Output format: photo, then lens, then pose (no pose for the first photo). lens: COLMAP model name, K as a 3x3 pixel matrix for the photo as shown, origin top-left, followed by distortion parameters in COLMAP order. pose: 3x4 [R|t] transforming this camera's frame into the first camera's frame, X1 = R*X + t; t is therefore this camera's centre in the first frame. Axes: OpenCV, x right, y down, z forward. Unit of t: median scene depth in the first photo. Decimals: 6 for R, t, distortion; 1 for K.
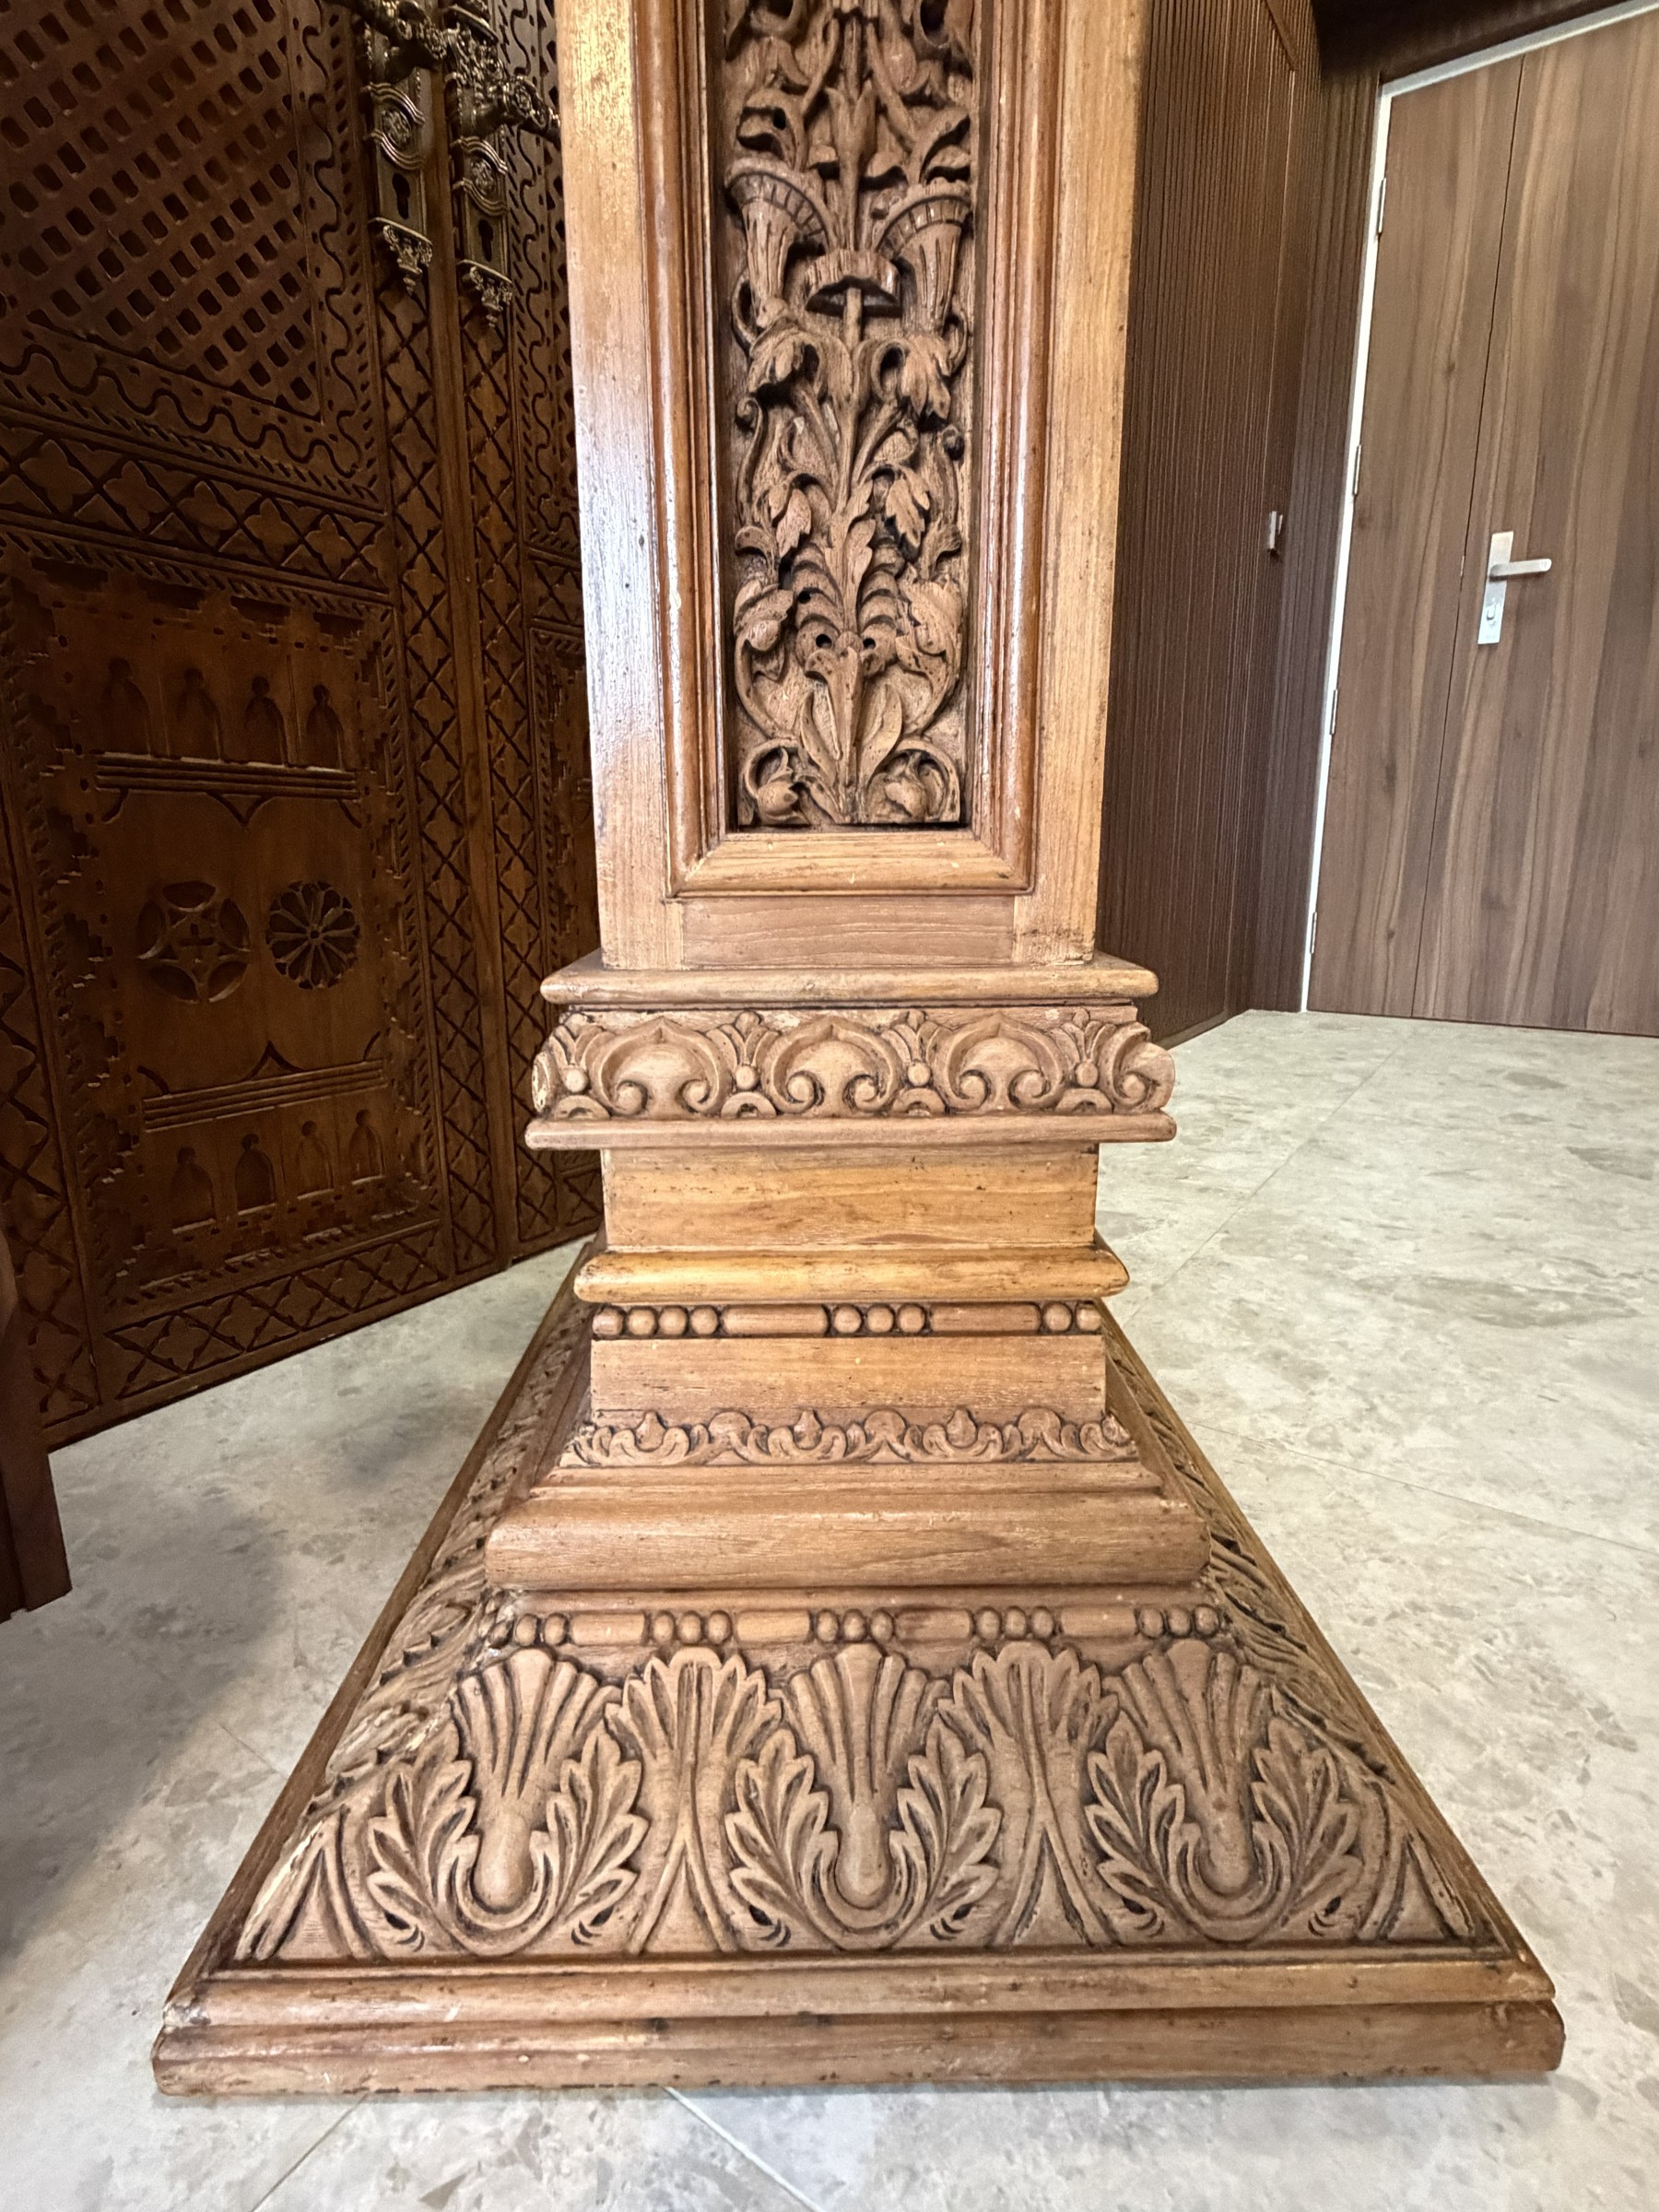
lens RADIAL K [[1115.9, 0, 827.8], [0, 1115.9, 1095.2], [0, 0, 1]] dist [0.001651, -0.000118]
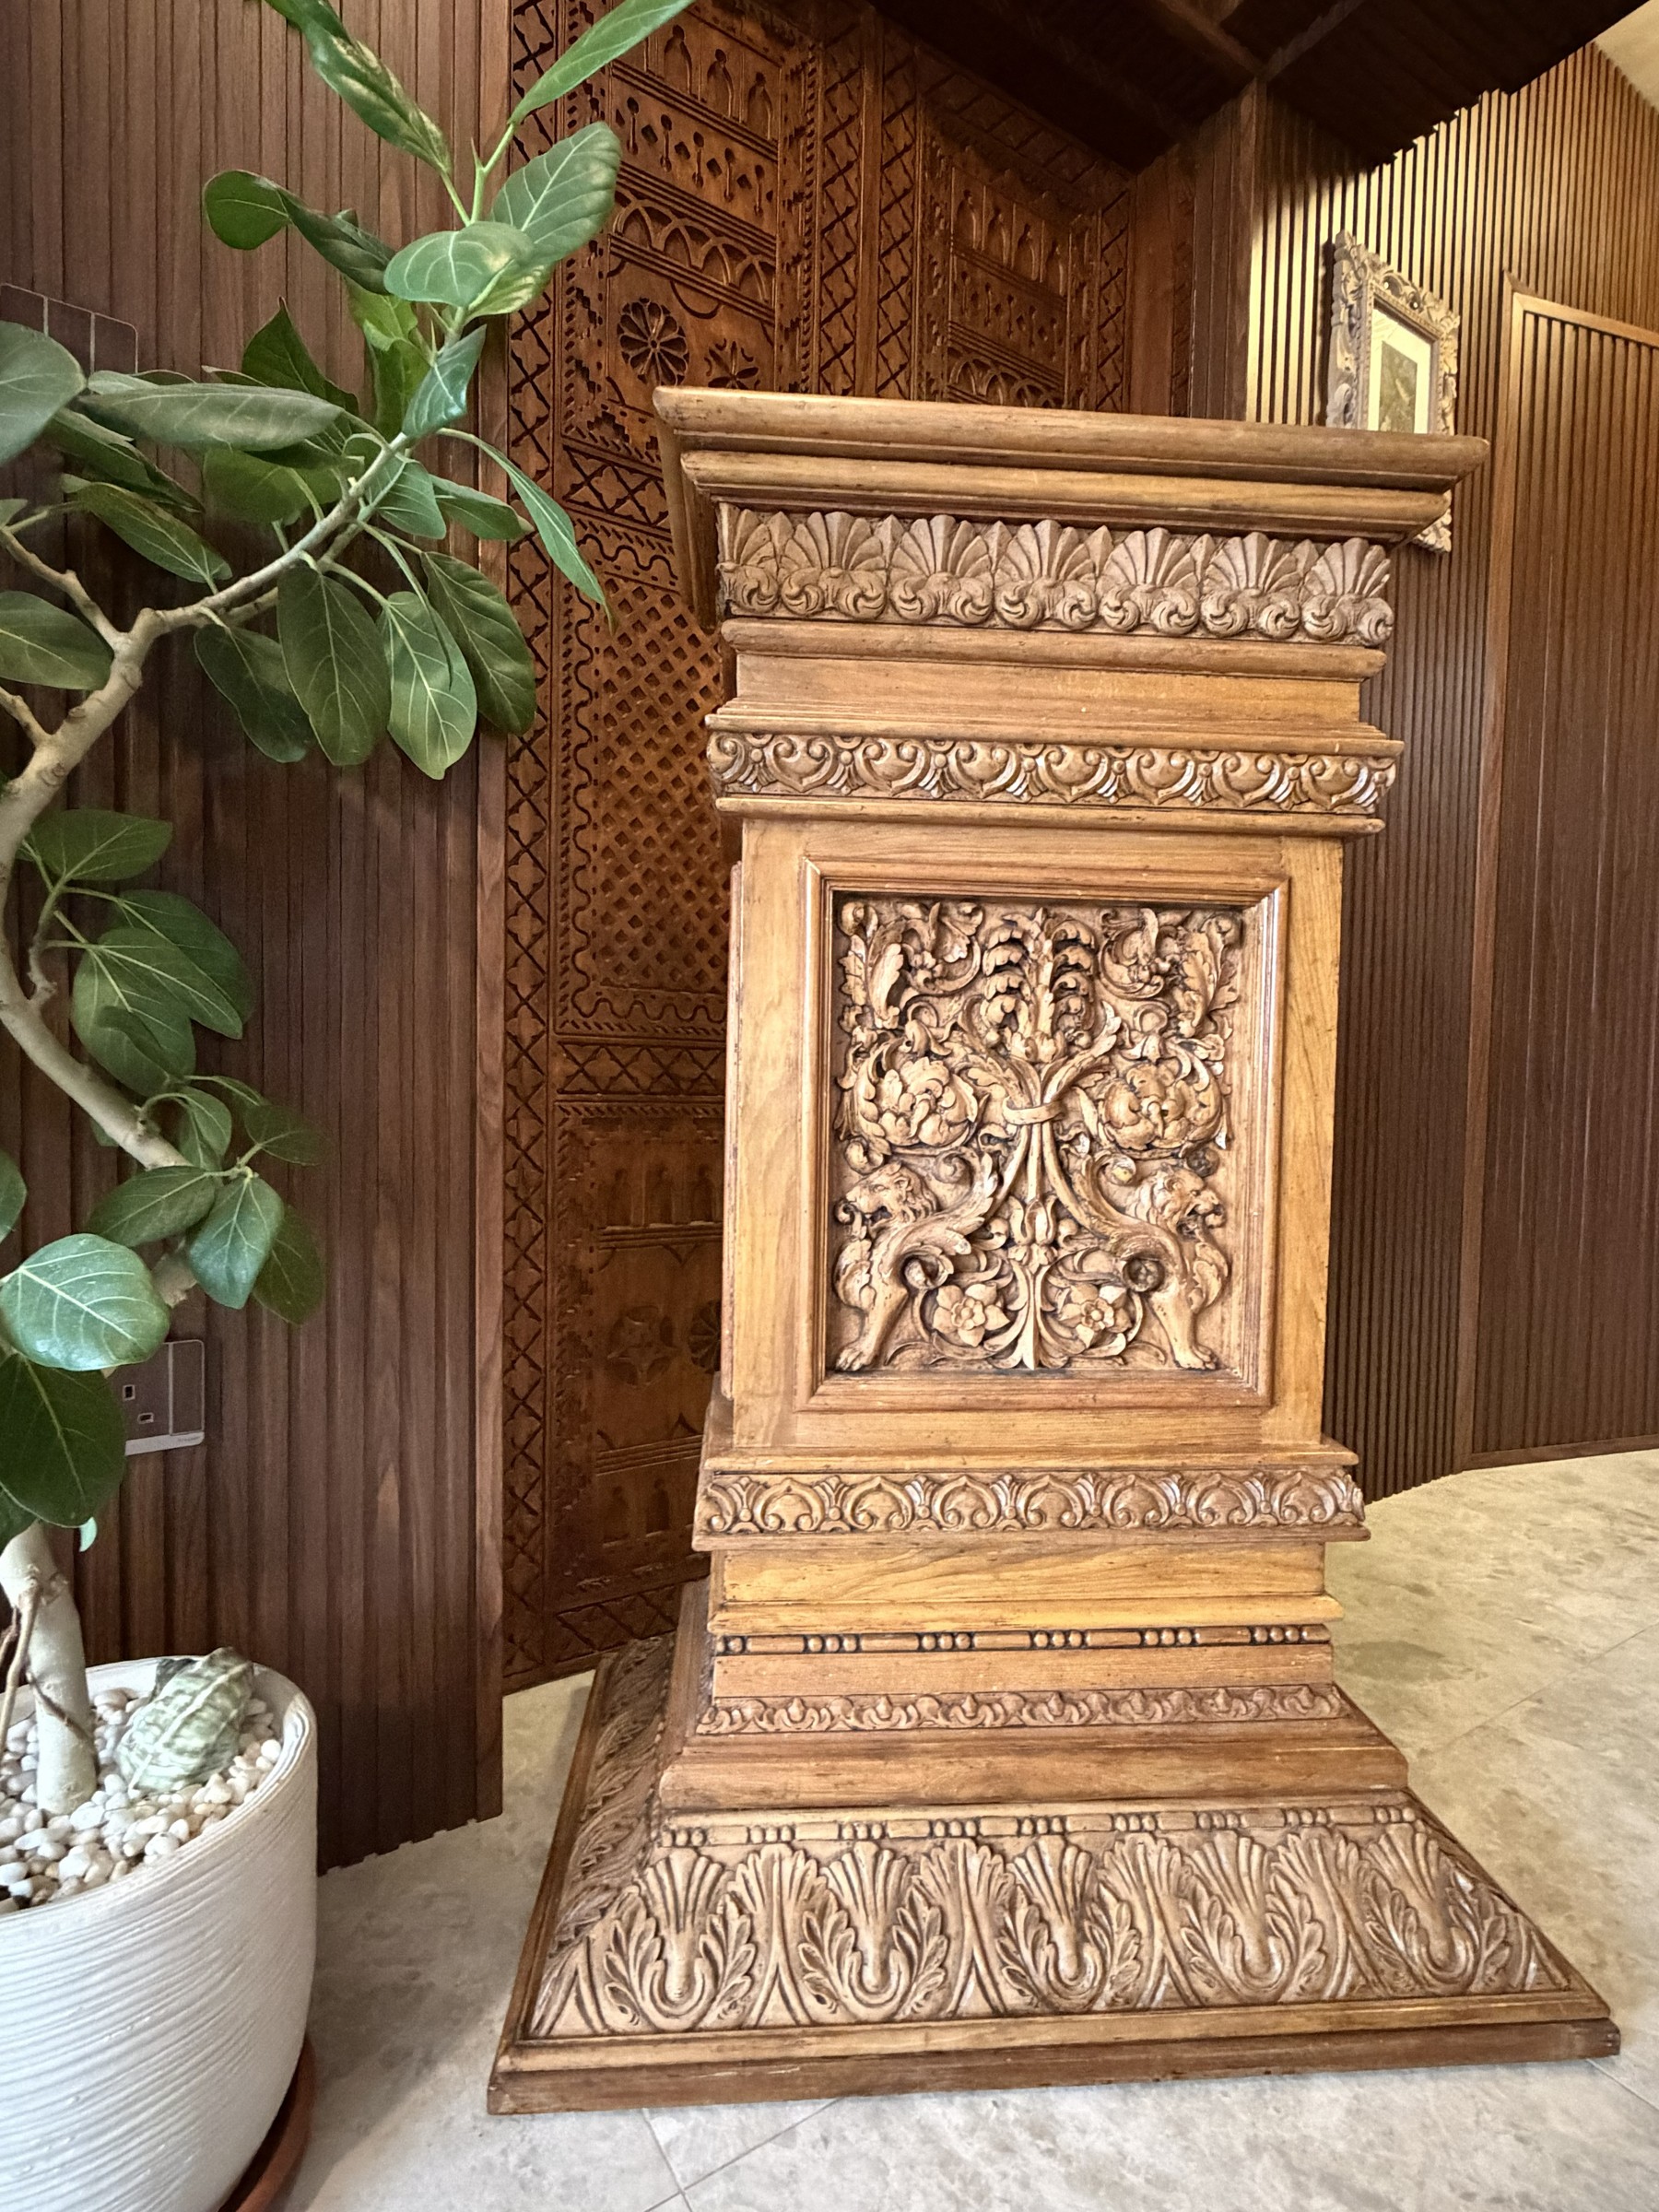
lens RADIAL K [[1116.2, 0, 827.7], [0, 1116.2, 1103.5], [0, 0, 1]] dist [0.002784, -0.001259]
pose [[0.918471, 0.034676, -0.393965, 0.427920], [-0.107317, 0.980625, -0.163881, -0.438942], [0.380649, 0.192800, 0.904397, -0.567975]]
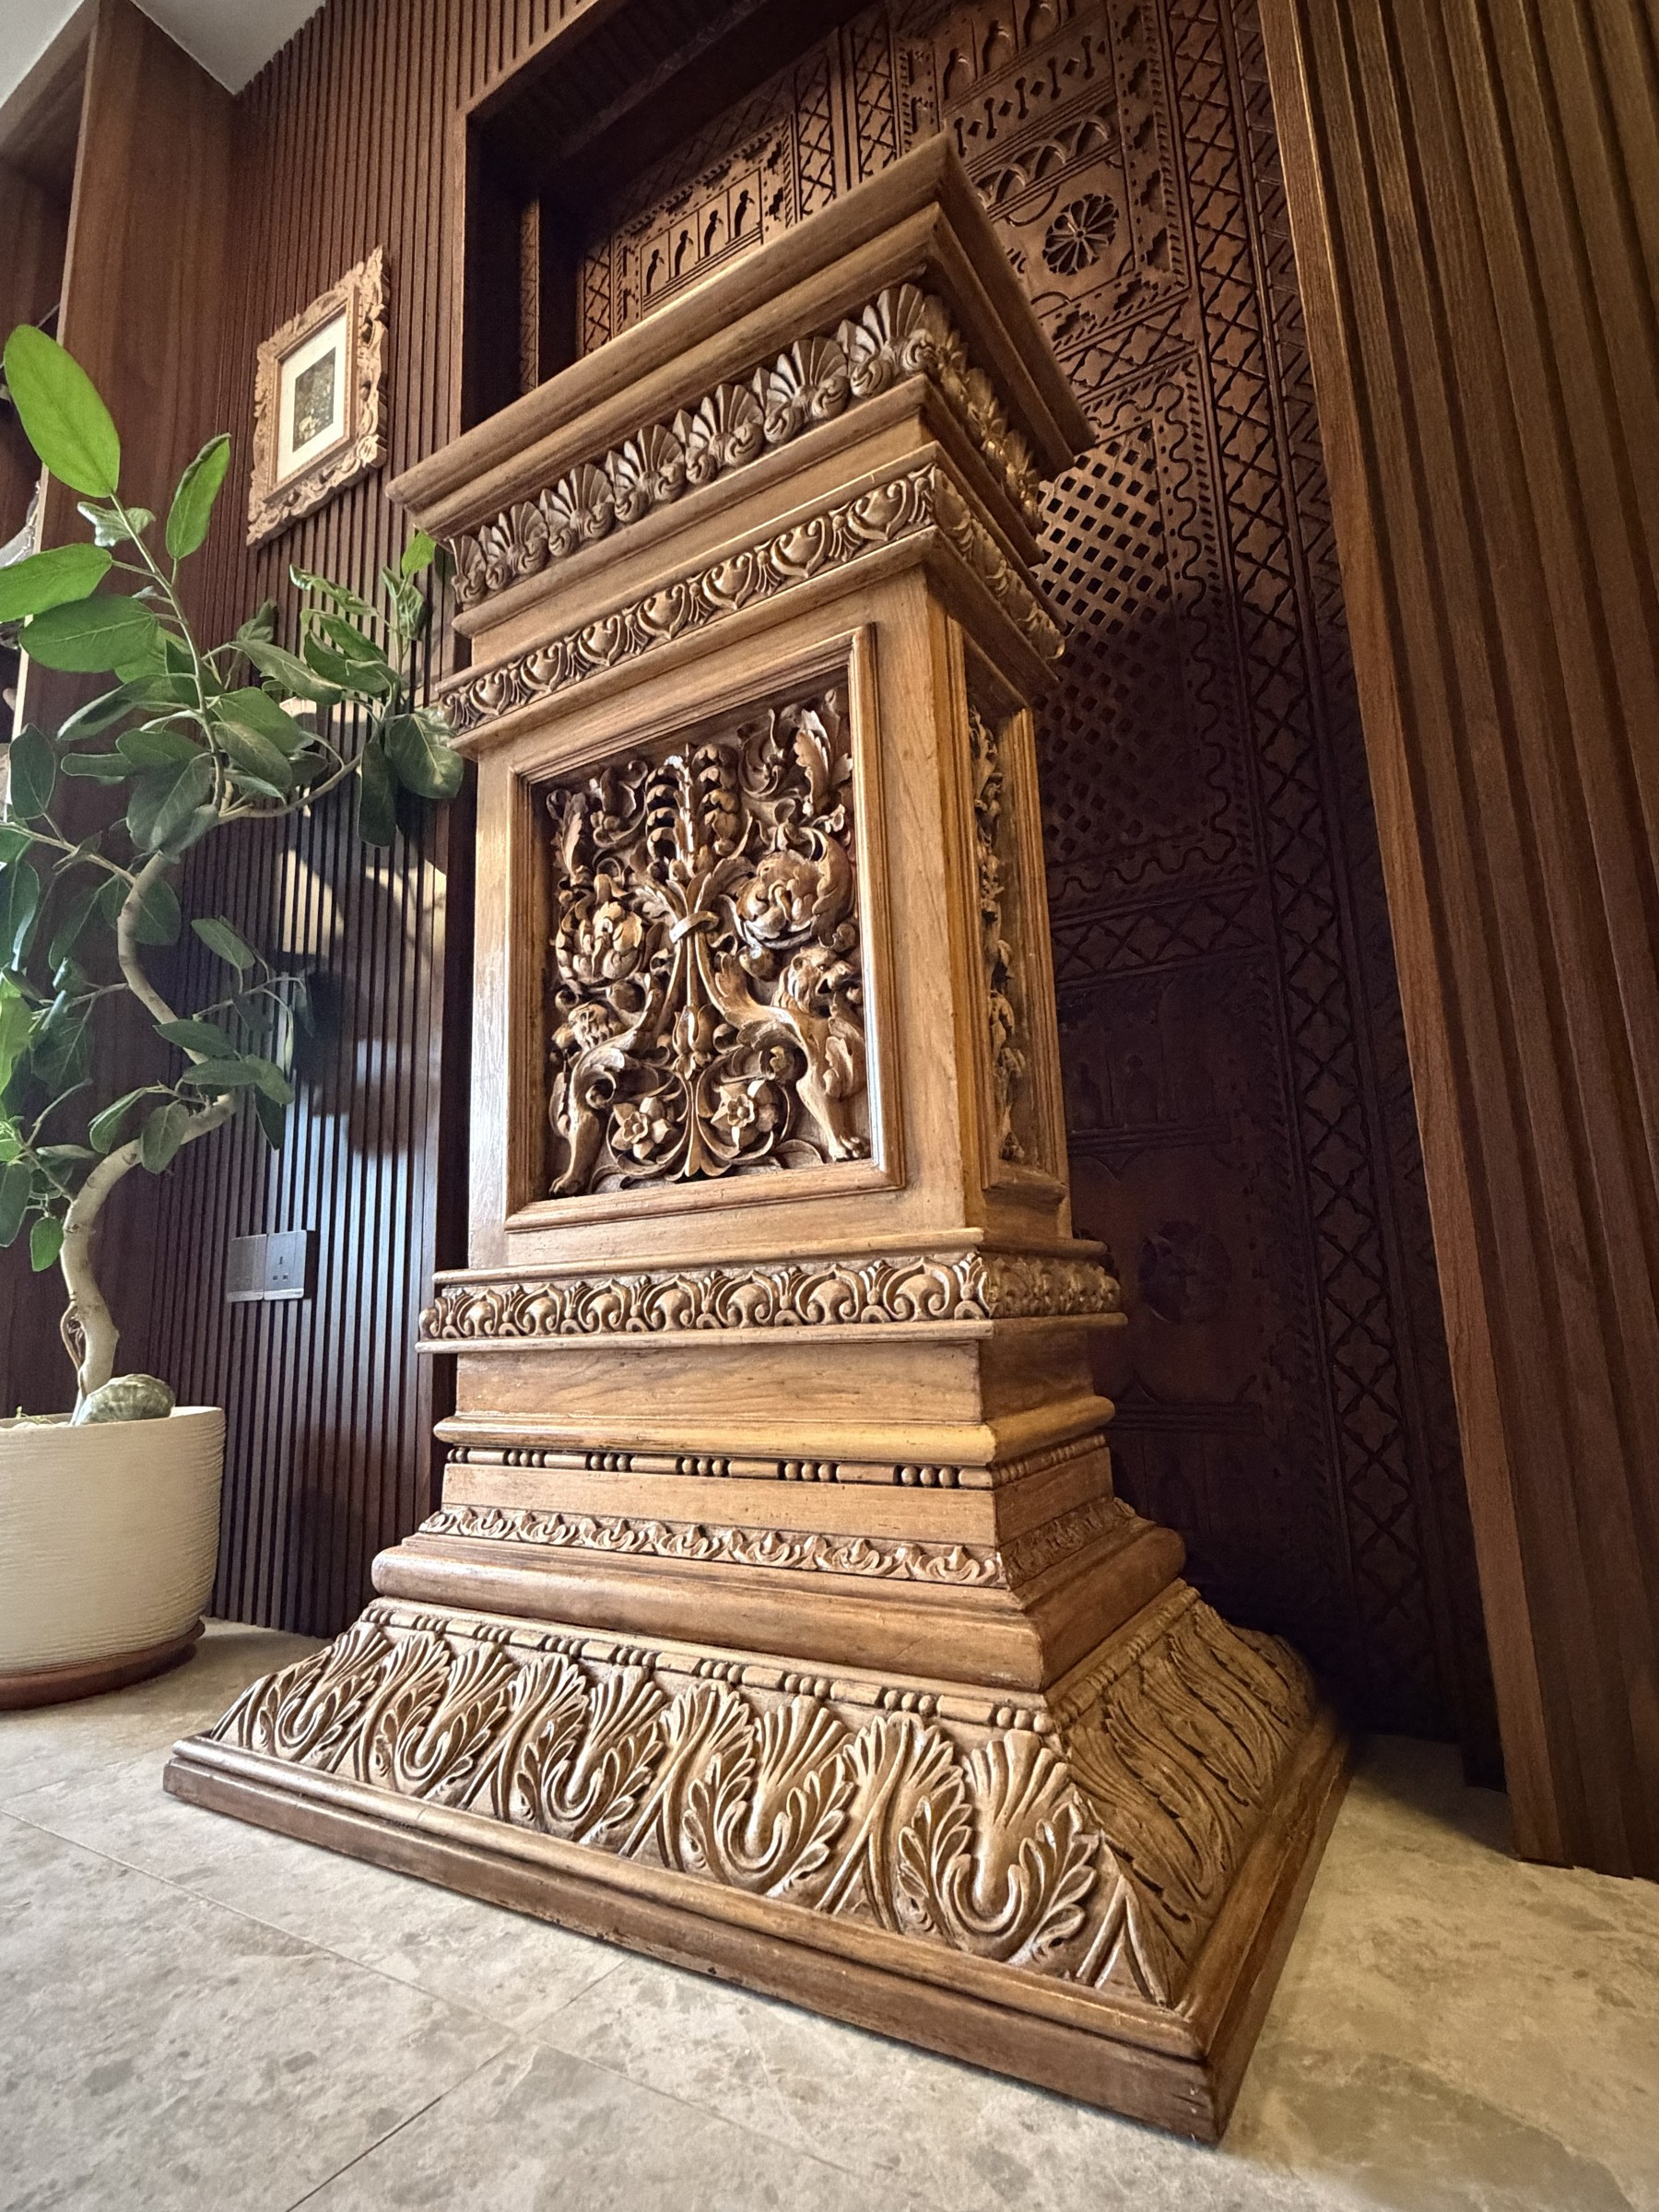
lens RADIAL K [[1116.2, 0, 827.7], [0, 1116.2, 1103.5], [0, 0, 1]] dist [0.002784, -0.001259]
pose [[0.509720, -0.180980, -0.841090, 1.732446], [-0.154290, 0.942546, -0.296314, 0.064748], [0.846393, 0.280809, 0.452511, 0.726222]]
